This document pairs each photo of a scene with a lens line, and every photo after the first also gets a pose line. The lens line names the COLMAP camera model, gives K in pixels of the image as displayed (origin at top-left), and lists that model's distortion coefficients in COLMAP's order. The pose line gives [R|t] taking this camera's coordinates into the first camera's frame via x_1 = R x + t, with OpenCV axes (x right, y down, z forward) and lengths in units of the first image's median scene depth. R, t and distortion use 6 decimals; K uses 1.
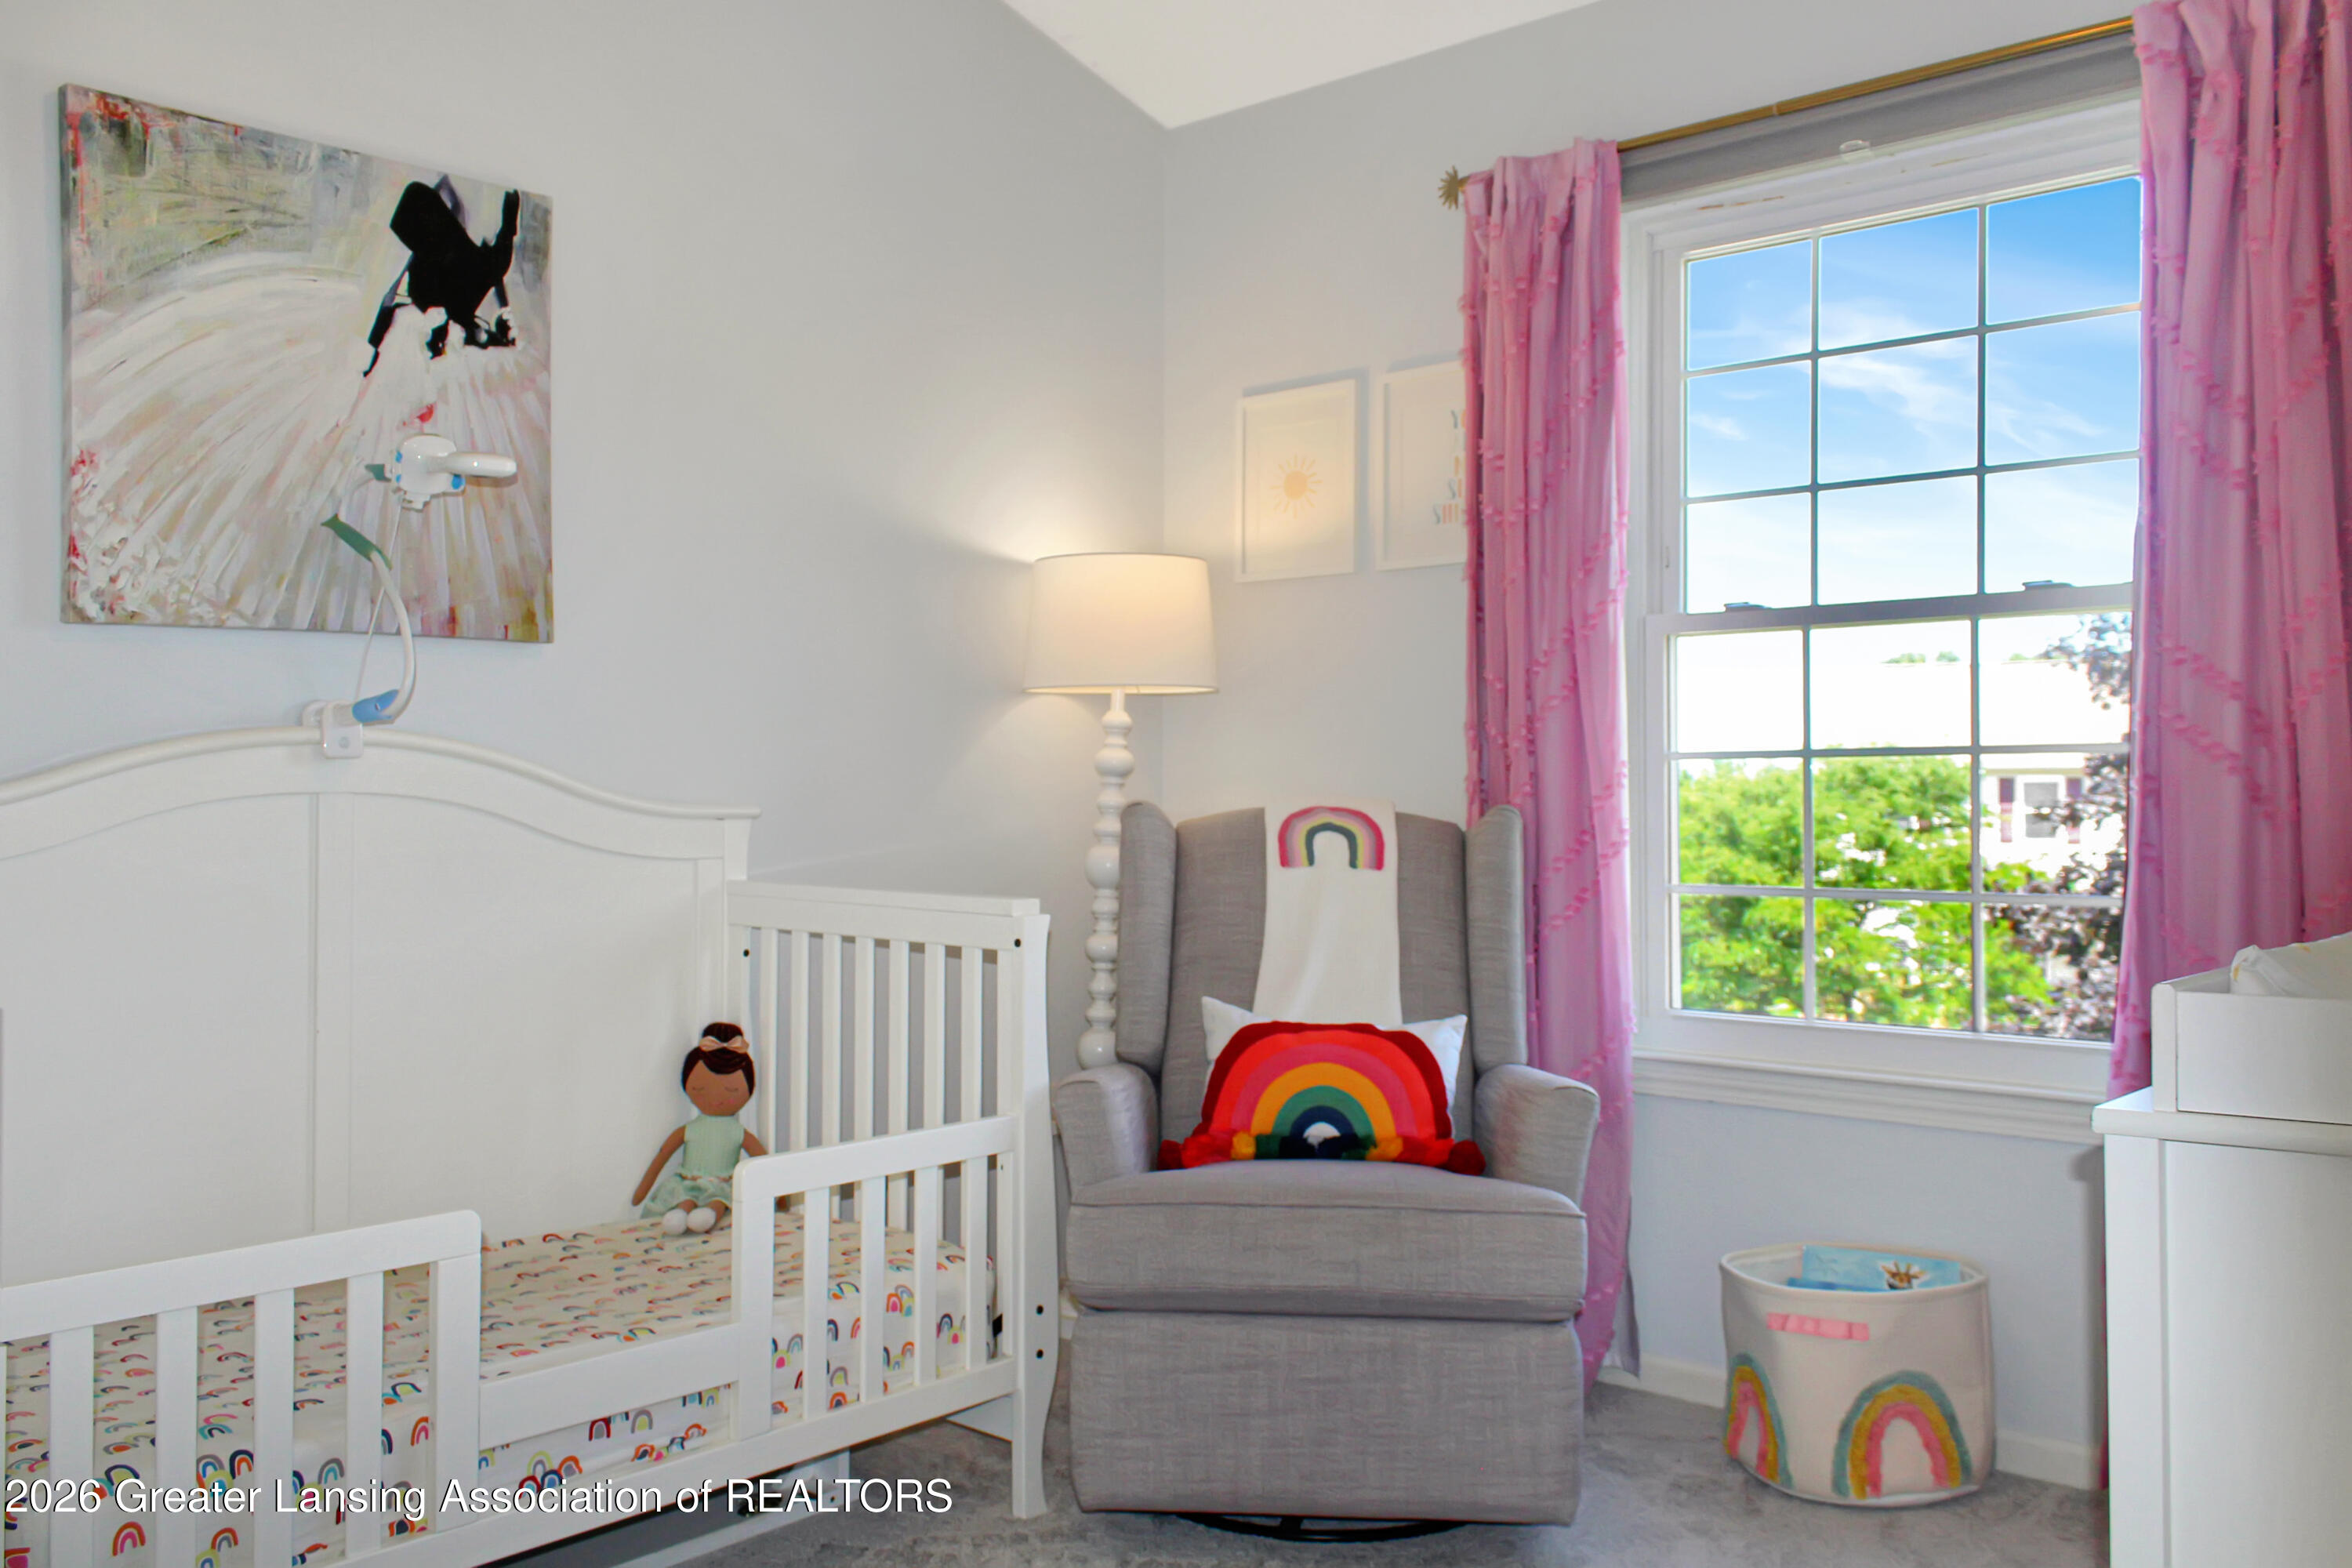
lens RADIAL K [[1950.8, 0, 1166.8], [0, 1950.8, 784.0], [0, 0, 1]] dist [0.025216, -0.044669]
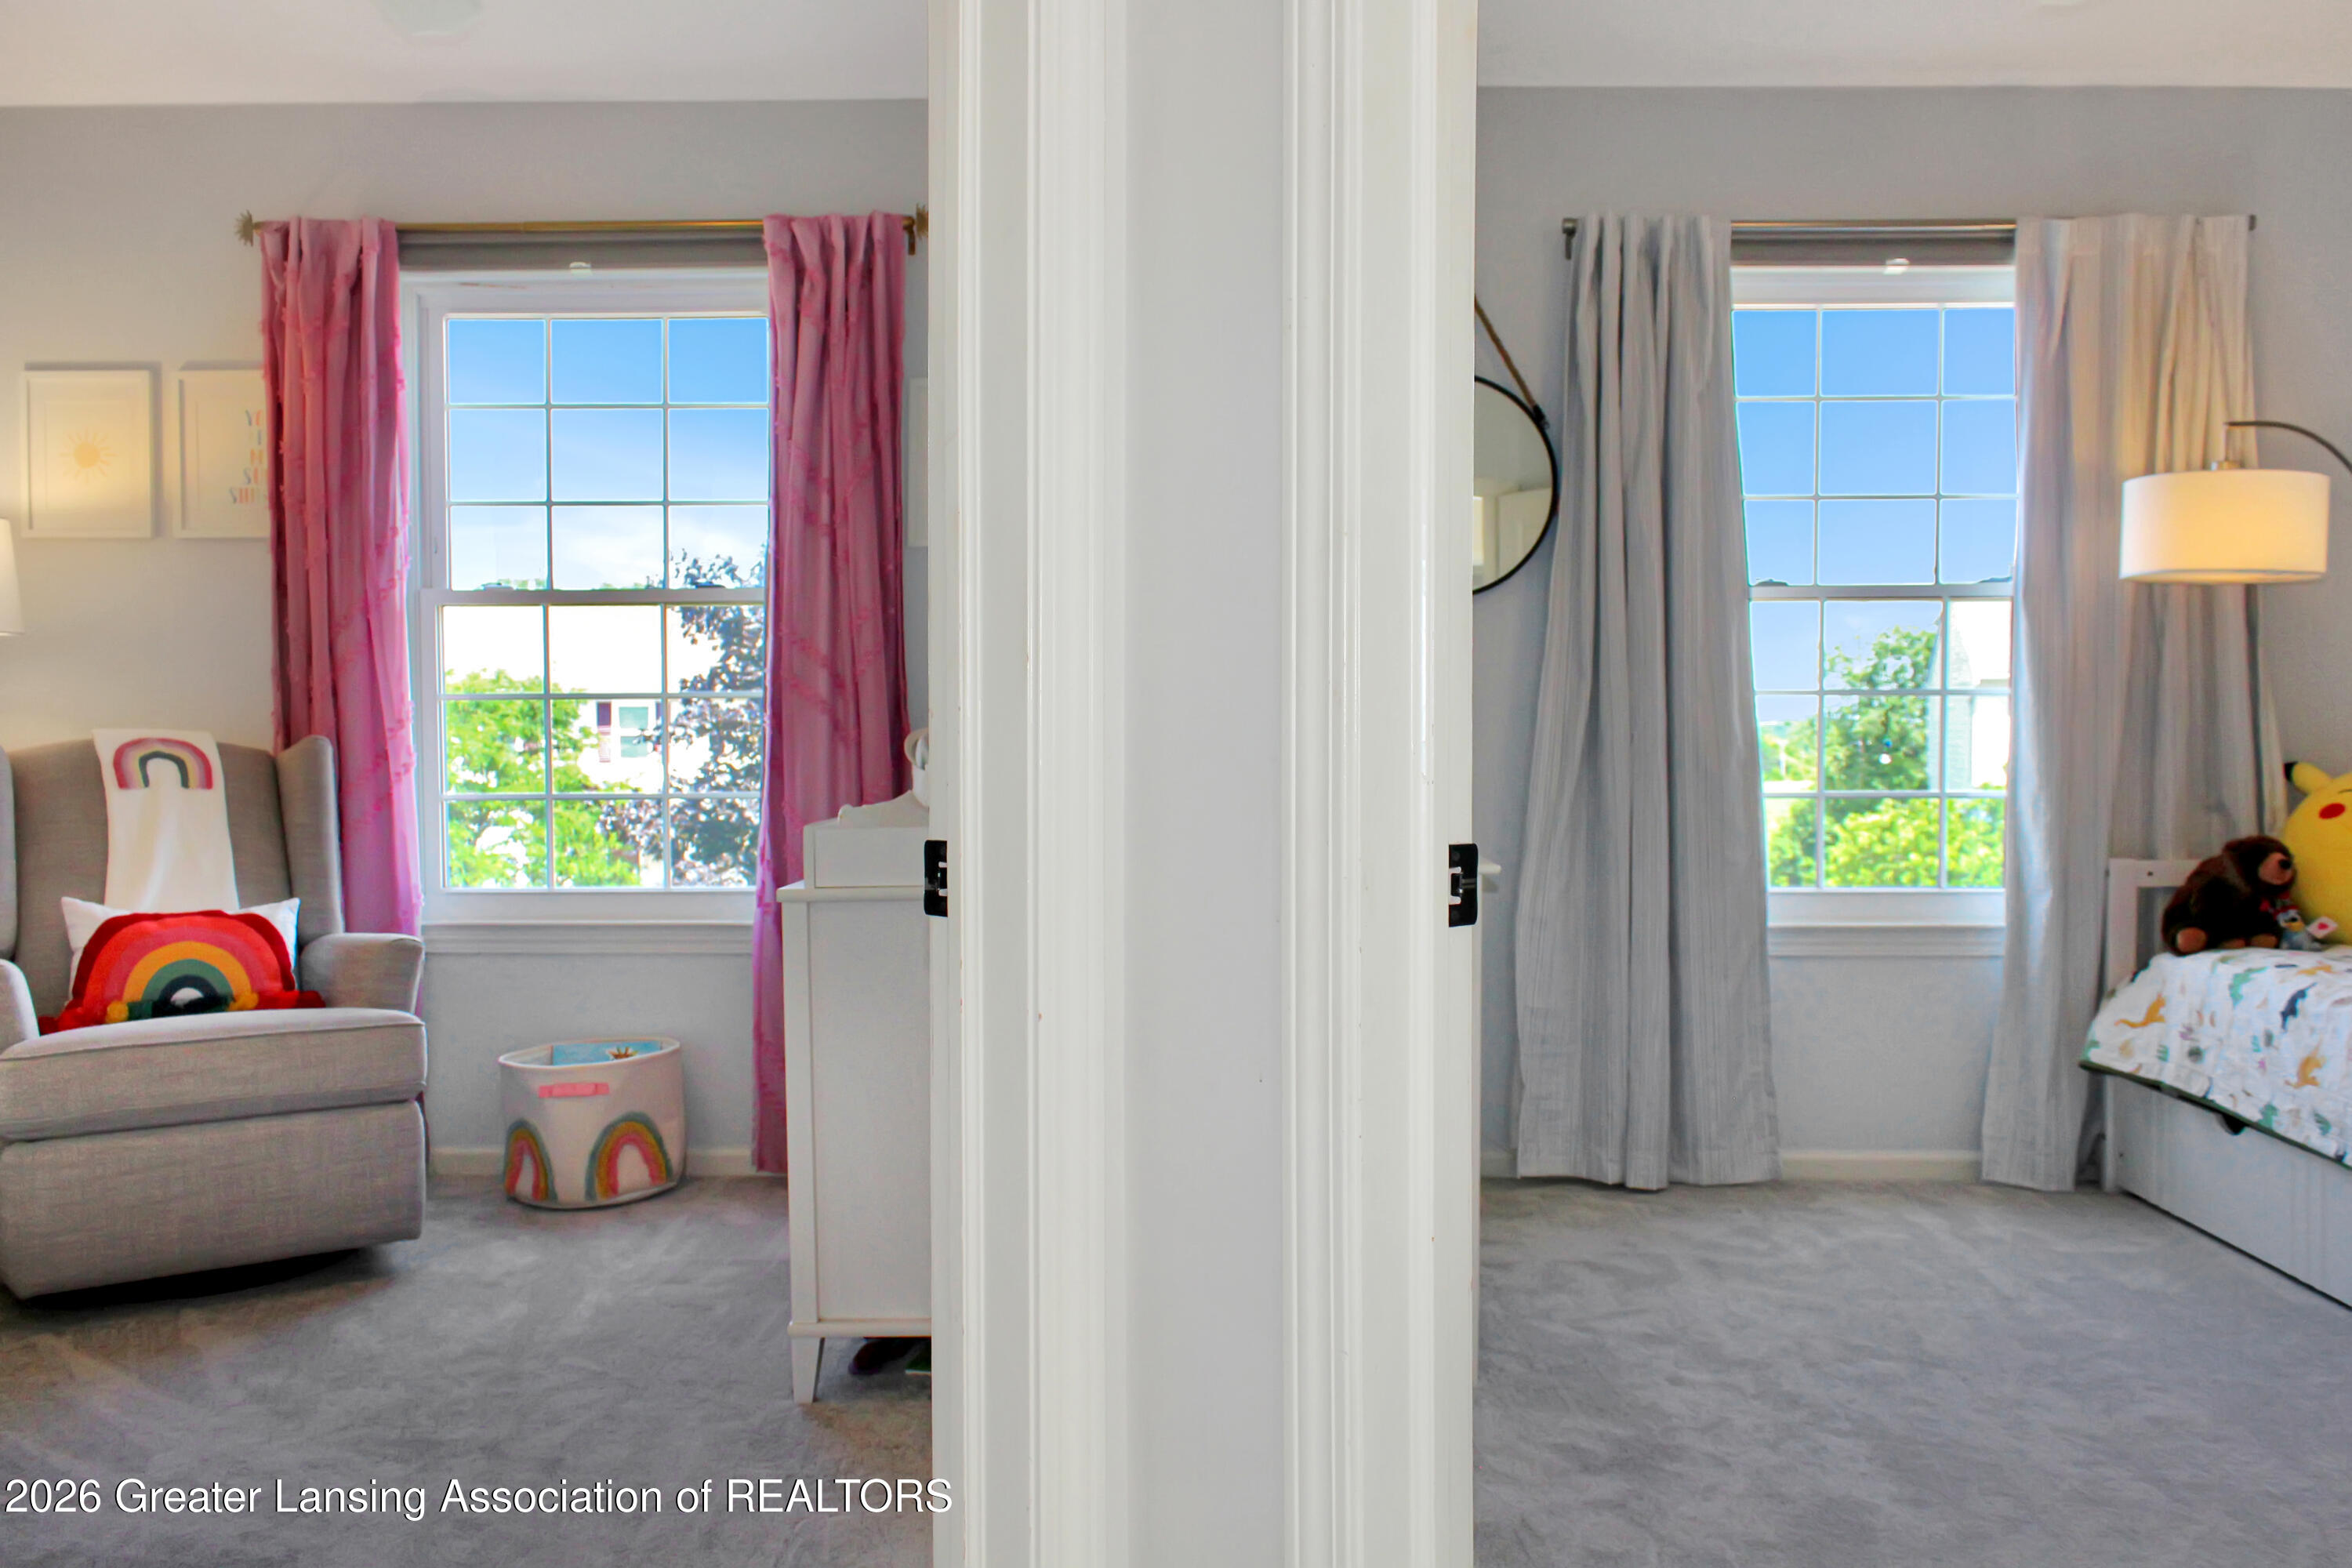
lens RADIAL K [[1950.8, 0, 1180.5], [0, 1950.8, 775.0], [0, 0, 1]] dist [0.025216, -0.044669]
pose [[0.766713, -0.020903, 0.641650, -0.214671], [-0.001497, 0.999409, 0.034347, -0.008209], [-0.641988, -0.027294, 0.766228, -0.344048]]
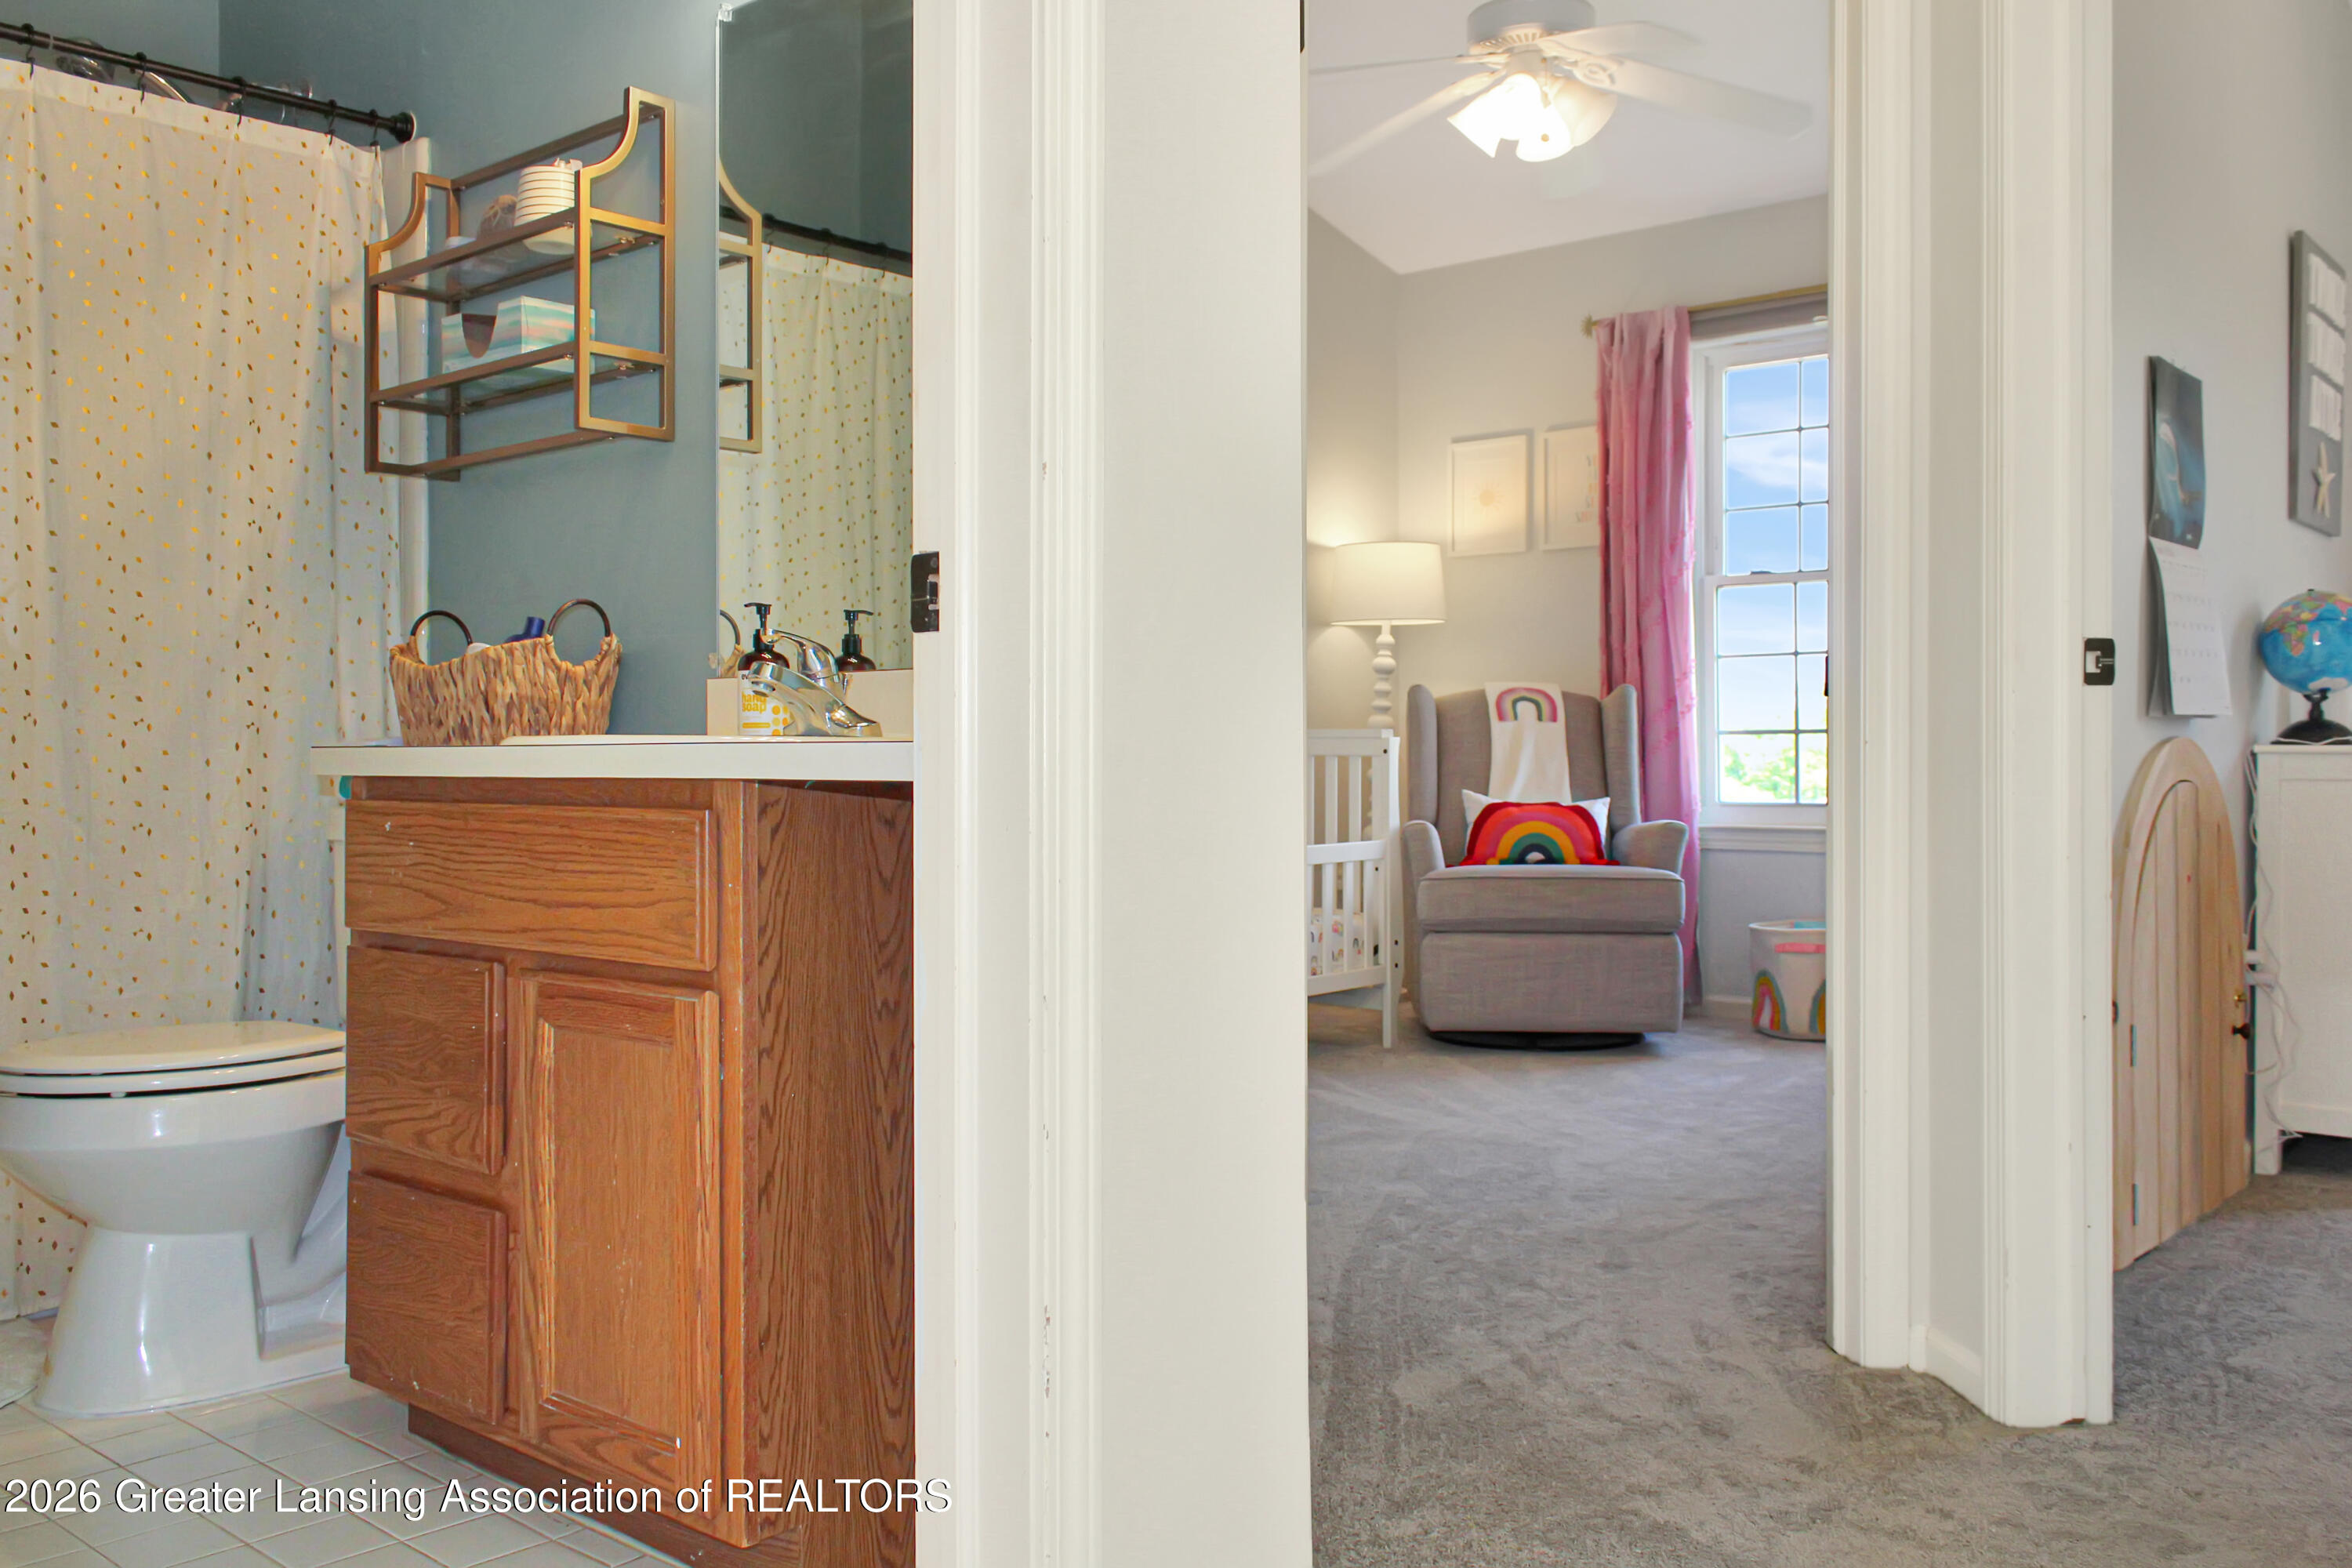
lens RADIAL K [[1950.8, 0, 1161.0], [0, 1950.8, 774.2], [0, 0, 1]] dist [0.025216, -0.044669]
pose [[0.999963, -0.008264, -0.002386, -0.245803], [0.008312, 0.999748, 0.020866, 0.051606], [0.002213, -0.020885, 0.999779, -0.777690]]
